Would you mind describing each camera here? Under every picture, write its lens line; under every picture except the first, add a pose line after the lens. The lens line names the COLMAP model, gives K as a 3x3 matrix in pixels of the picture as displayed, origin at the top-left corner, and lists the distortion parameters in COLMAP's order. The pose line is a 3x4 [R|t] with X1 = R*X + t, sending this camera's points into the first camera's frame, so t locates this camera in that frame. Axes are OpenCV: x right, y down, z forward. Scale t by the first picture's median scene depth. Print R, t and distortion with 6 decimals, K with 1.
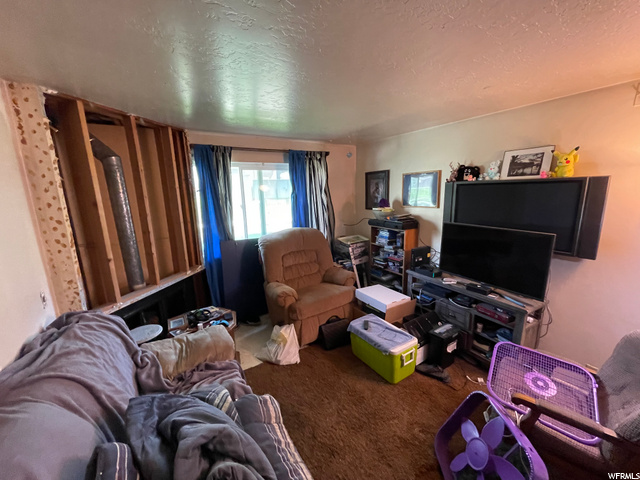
lens RADIAL K [[257.6, 0, 320.0], [0, 257.6, 238.7], [0, 0, 1]] dist [-0.004240, 0.000553]
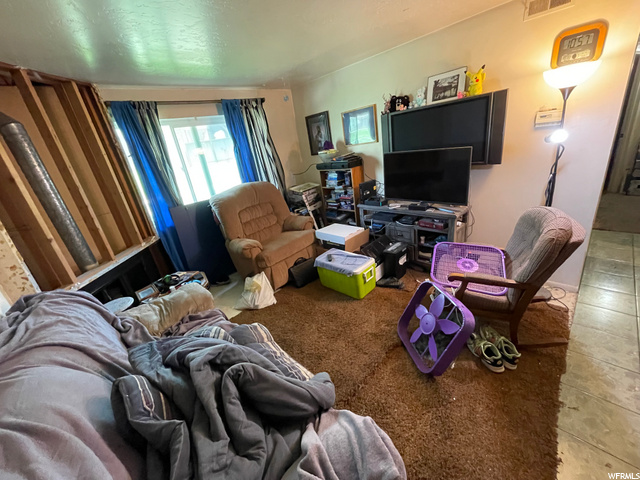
lens RADIAL K [[257.6, 0, 320.1], [0, 257.6, 239.3], [0, 0, 1]] dist [-0.004240, 0.000553]
pose [[0.968480, -0.188601, 0.162715, -0.029052], [0.160932, 0.972357, 0.169181, 0.067922], [-0.190125, -0.137663, 0.972060, -0.064721]]
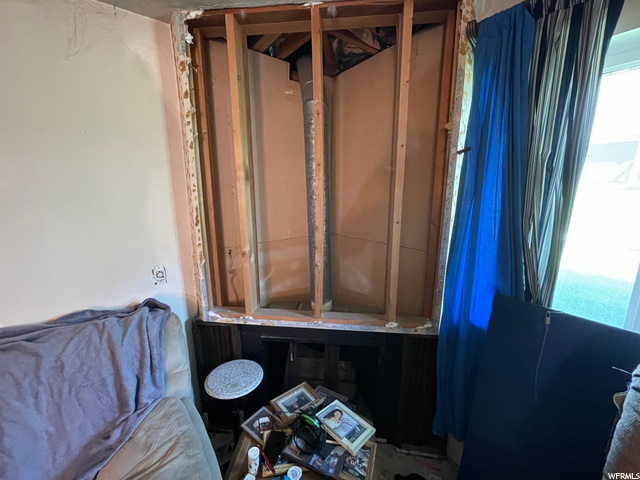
lens RADIAL K [[257.6, 0, 320.6], [0, 257.6, 239.1], [0, 0, 1]] dist [-0.004240, 0.000553]
pose [[0.115011, 0.221496, -0.968355, -0.102407], [-0.197605, 0.960443, 0.196217, -0.115447], [0.973511, 0.168785, 0.154231, 0.917279]]
